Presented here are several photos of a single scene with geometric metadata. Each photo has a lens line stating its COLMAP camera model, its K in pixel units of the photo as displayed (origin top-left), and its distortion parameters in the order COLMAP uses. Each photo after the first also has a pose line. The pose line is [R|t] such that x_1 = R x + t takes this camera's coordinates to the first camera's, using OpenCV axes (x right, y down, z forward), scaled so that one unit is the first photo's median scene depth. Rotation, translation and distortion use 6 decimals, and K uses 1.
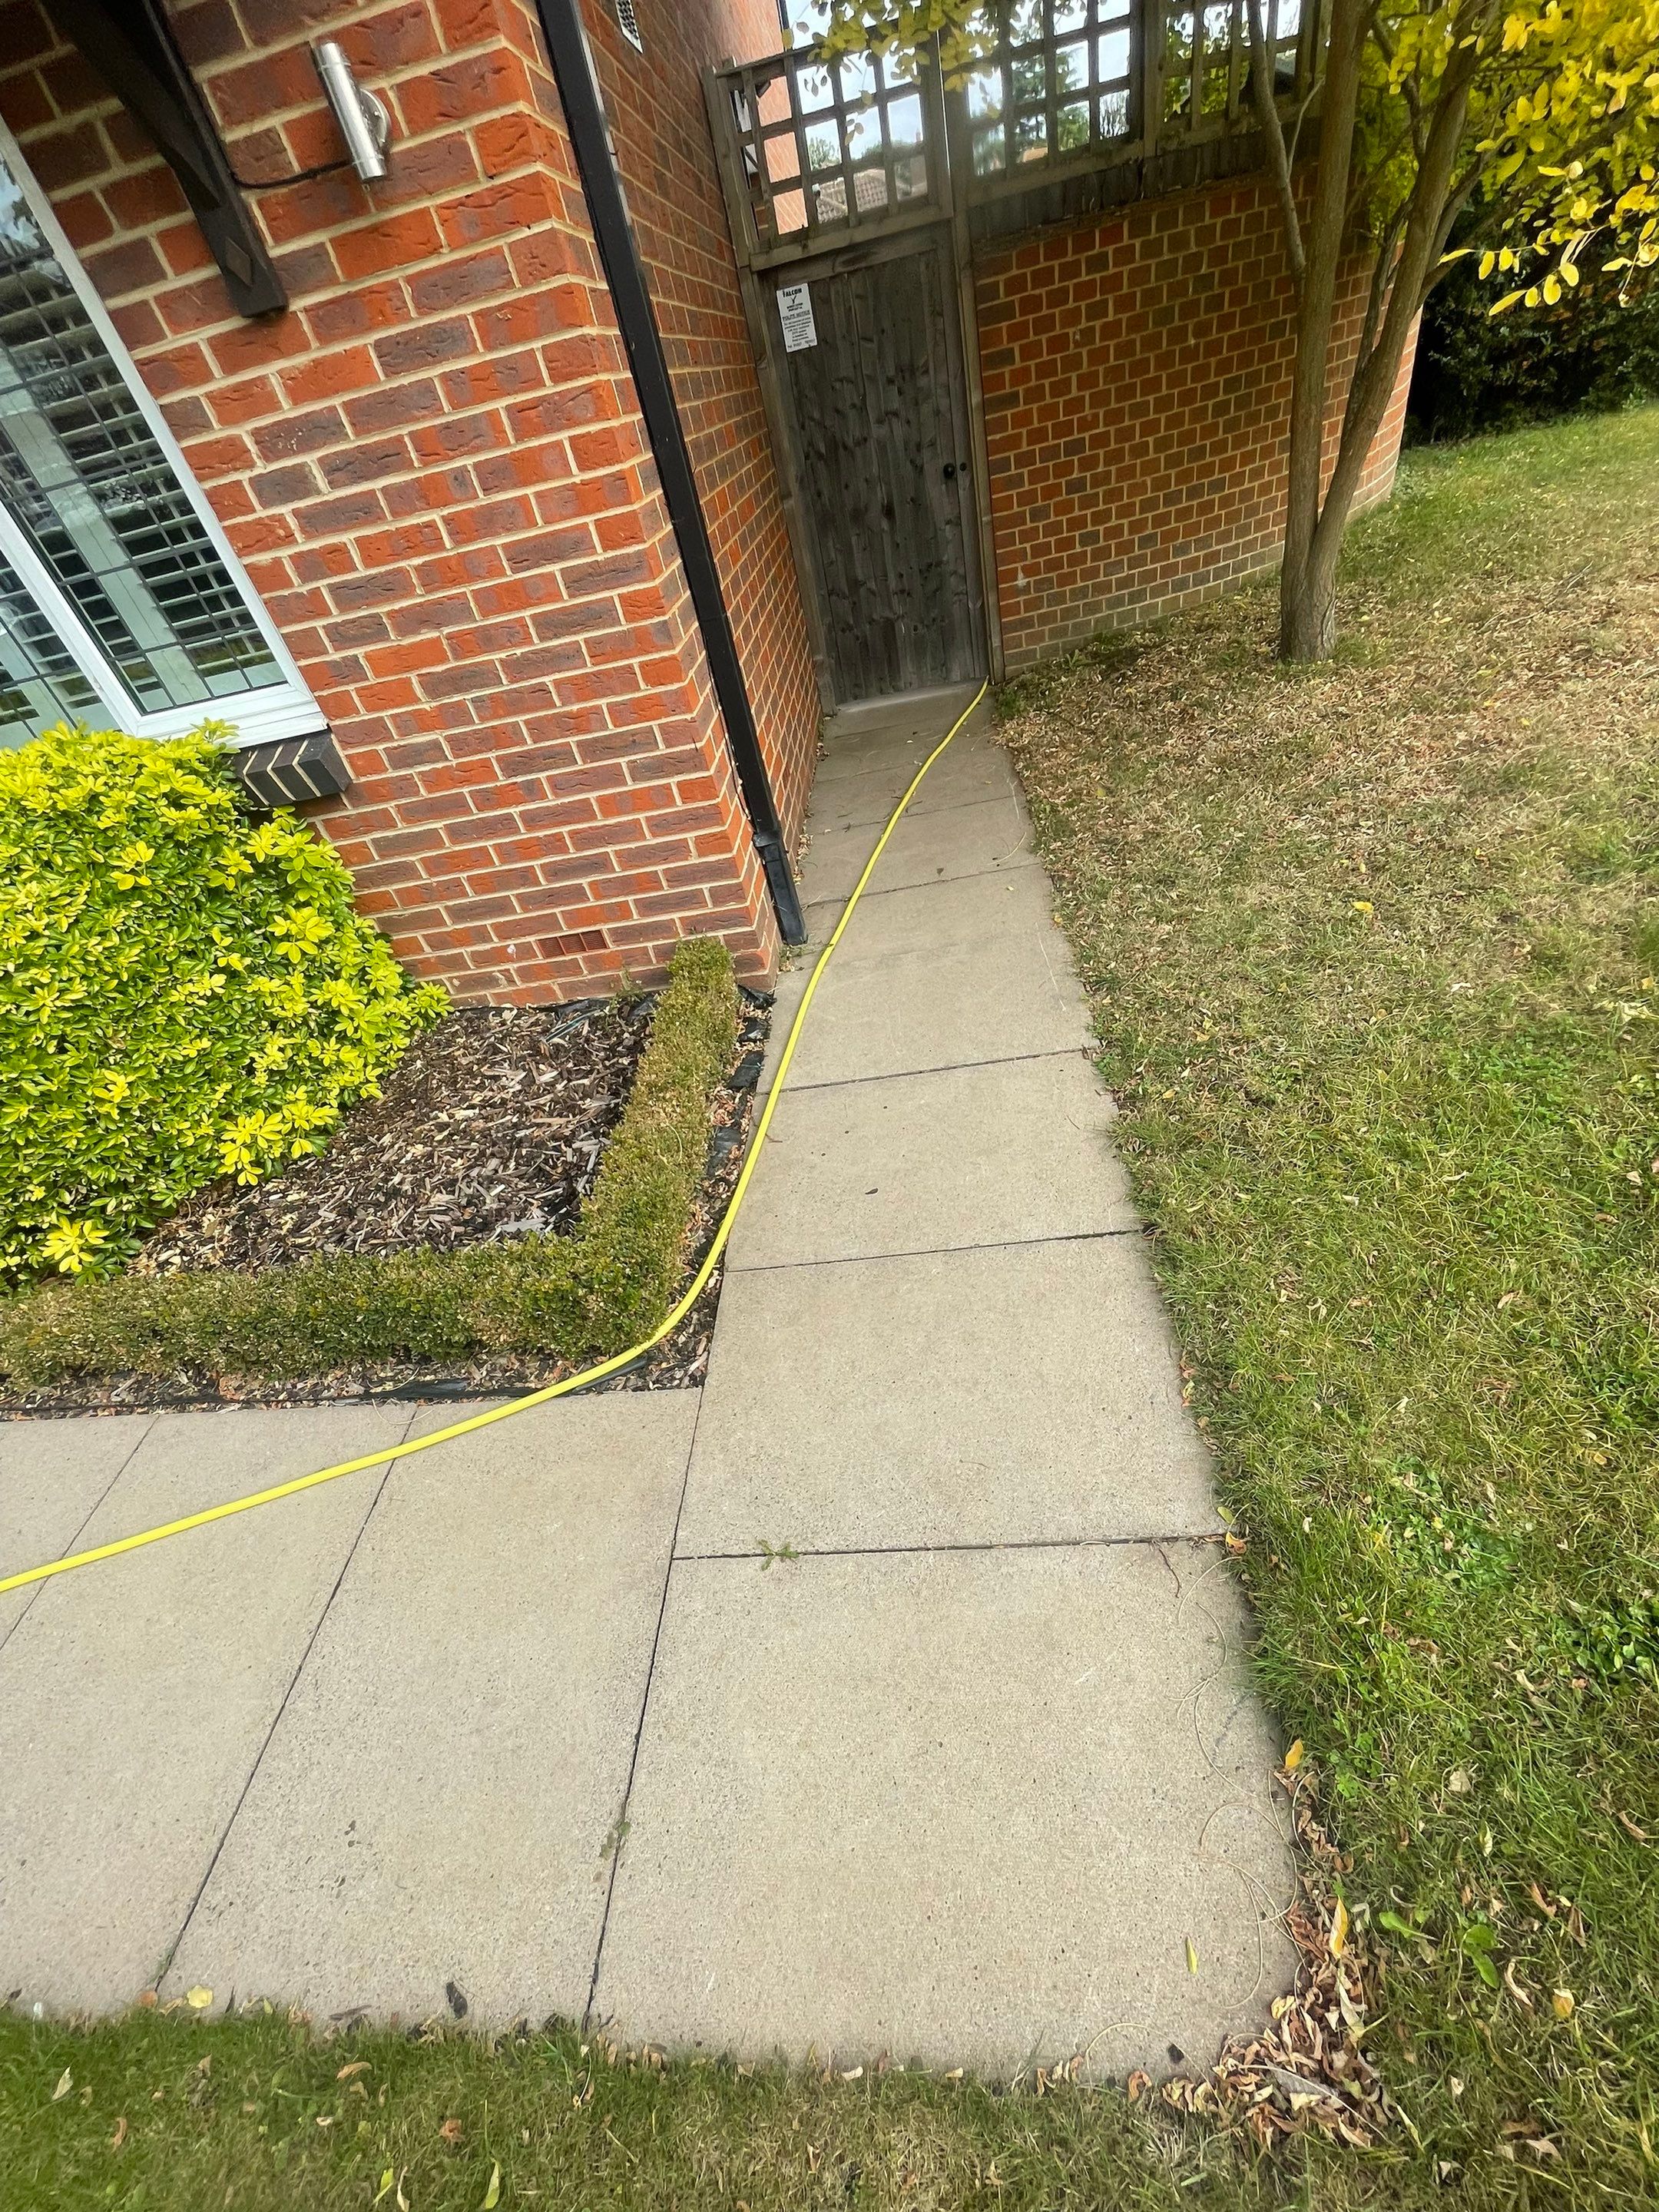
lens RADIAL K [[901.5, 0, 832.6], [0, 901.5, 1103.1], [0, 0, 1]] dist [-0.001266, -0.000350]
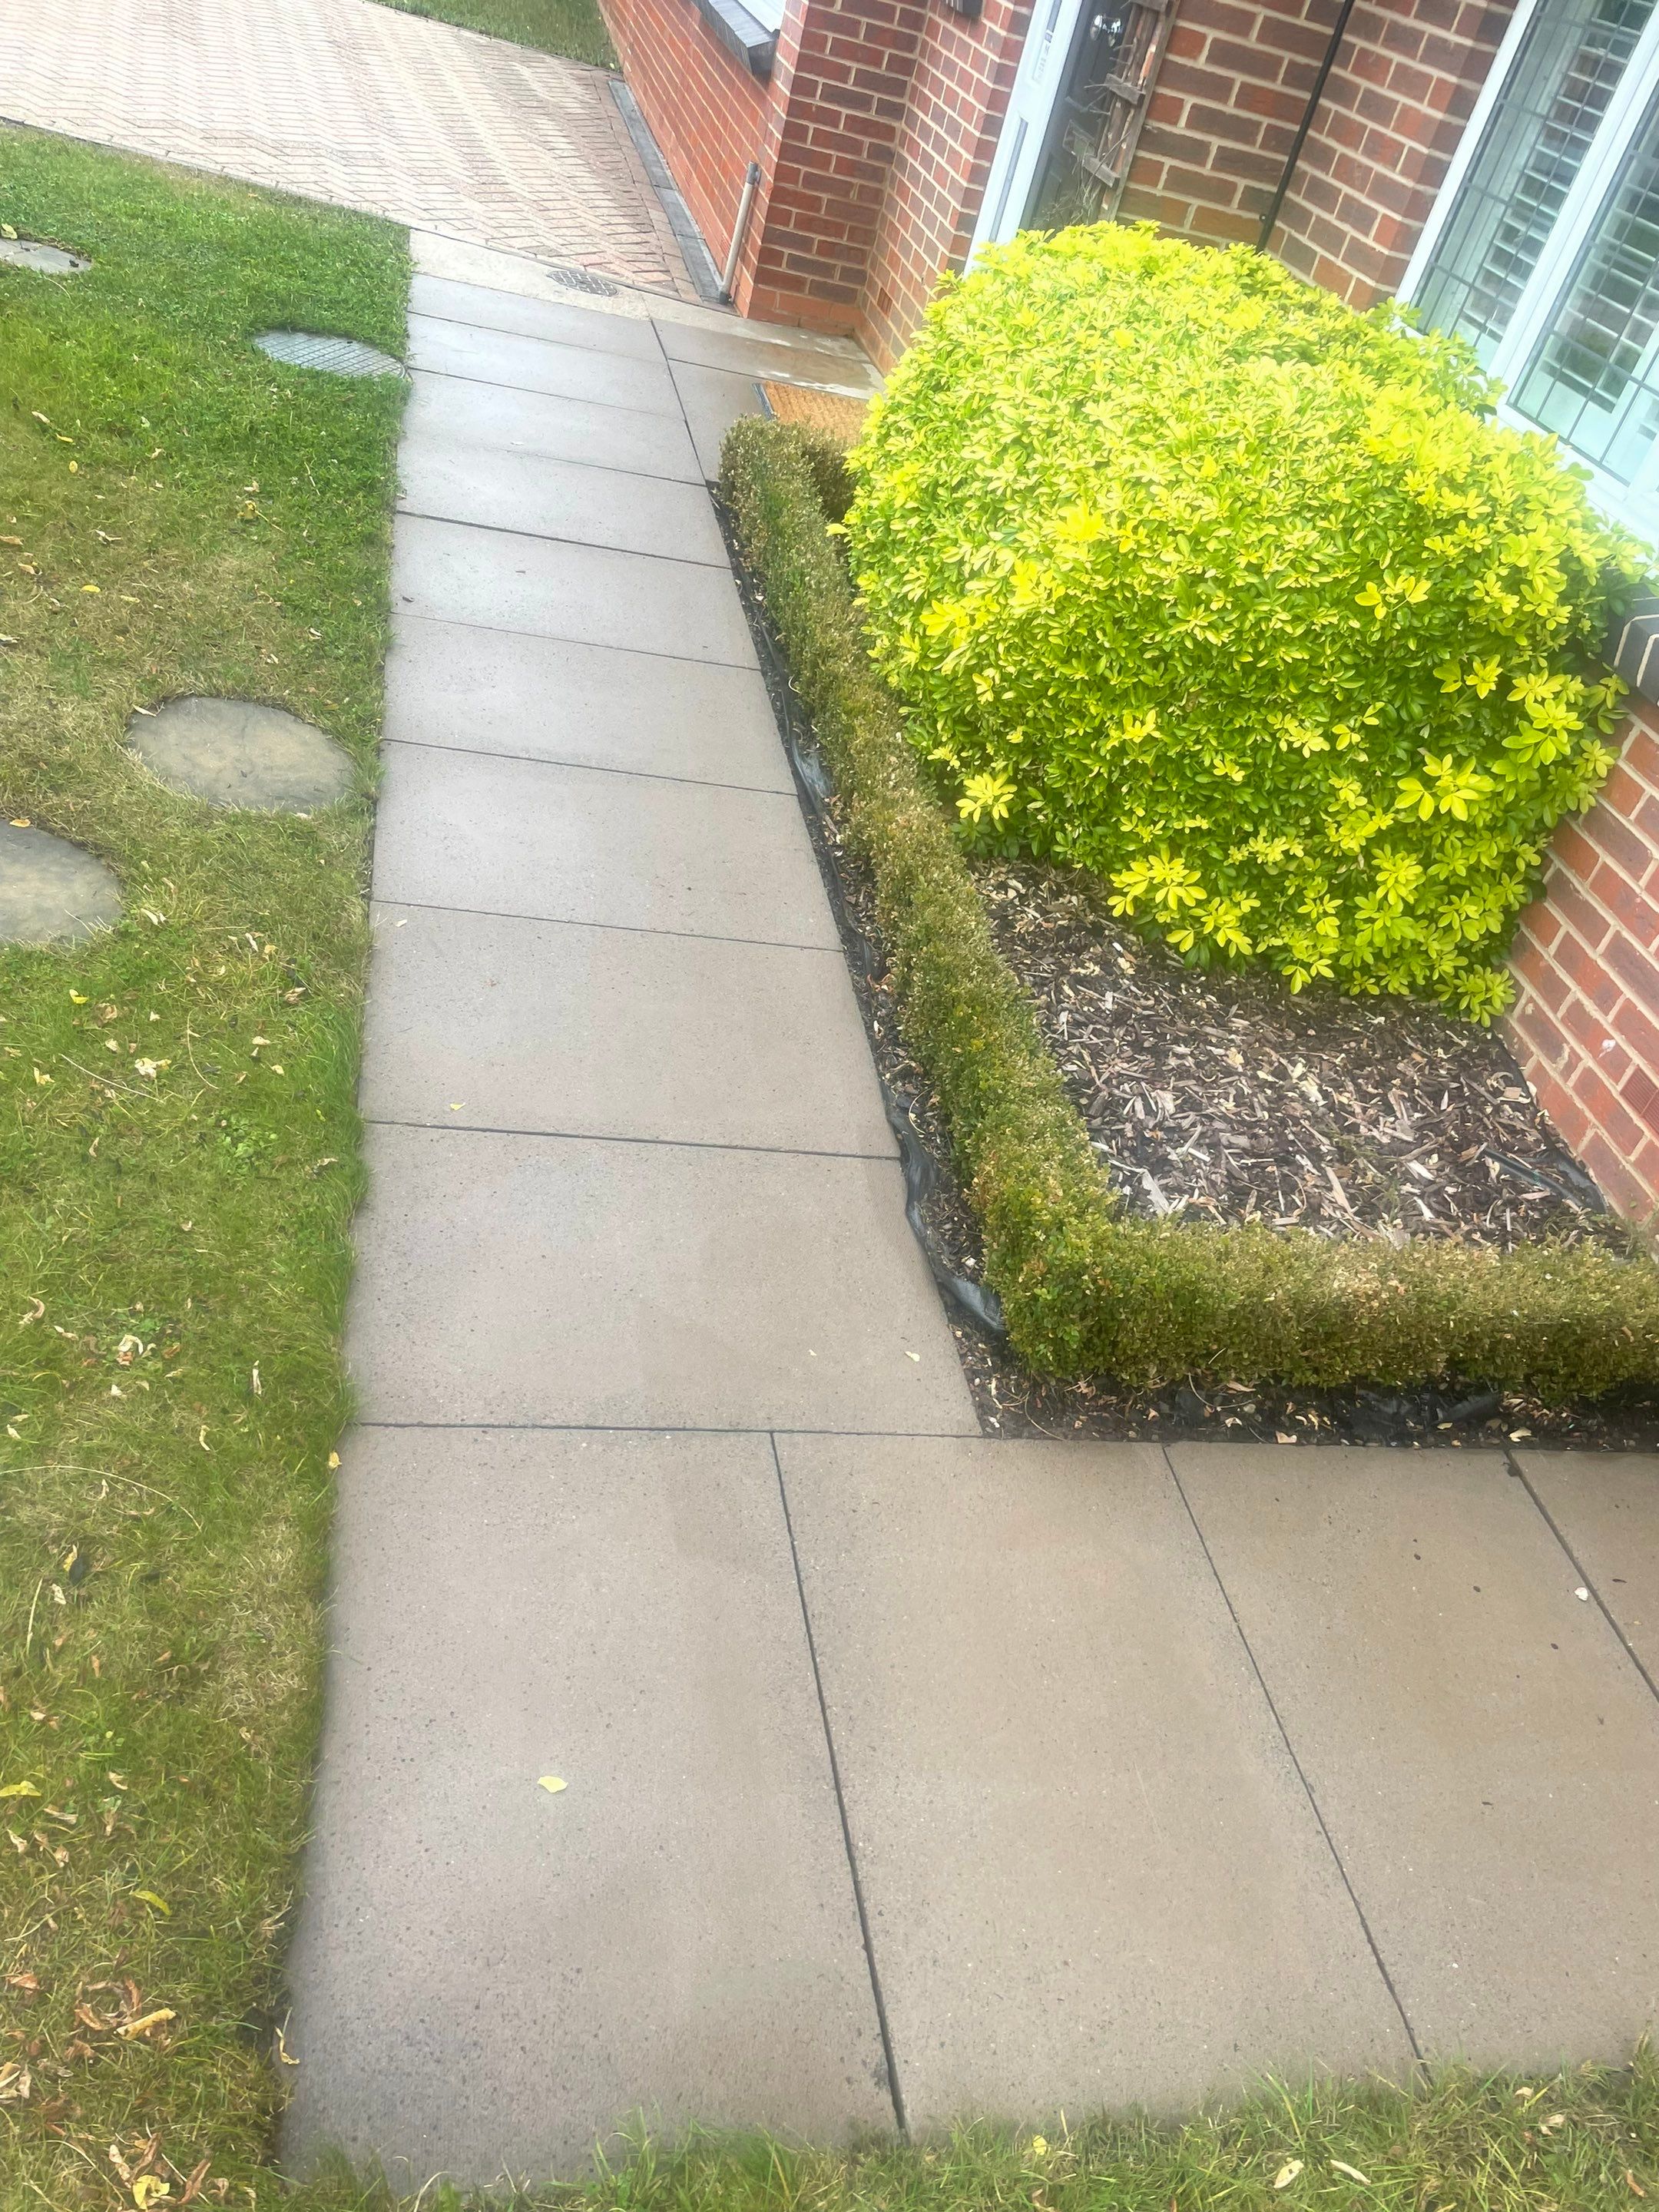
lens RADIAL K [[1685.3, 0, 817.8], [0, 1685.3, 1106.0], [0, 0, 1]] dist [0.079498, -0.120176]
pose [[0.169772, 0.774992, -0.608740, 0.351049], [-0.812827, 0.459386, 0.358158, -0.149475], [0.557217, 0.433995, 0.707925, -0.141738]]
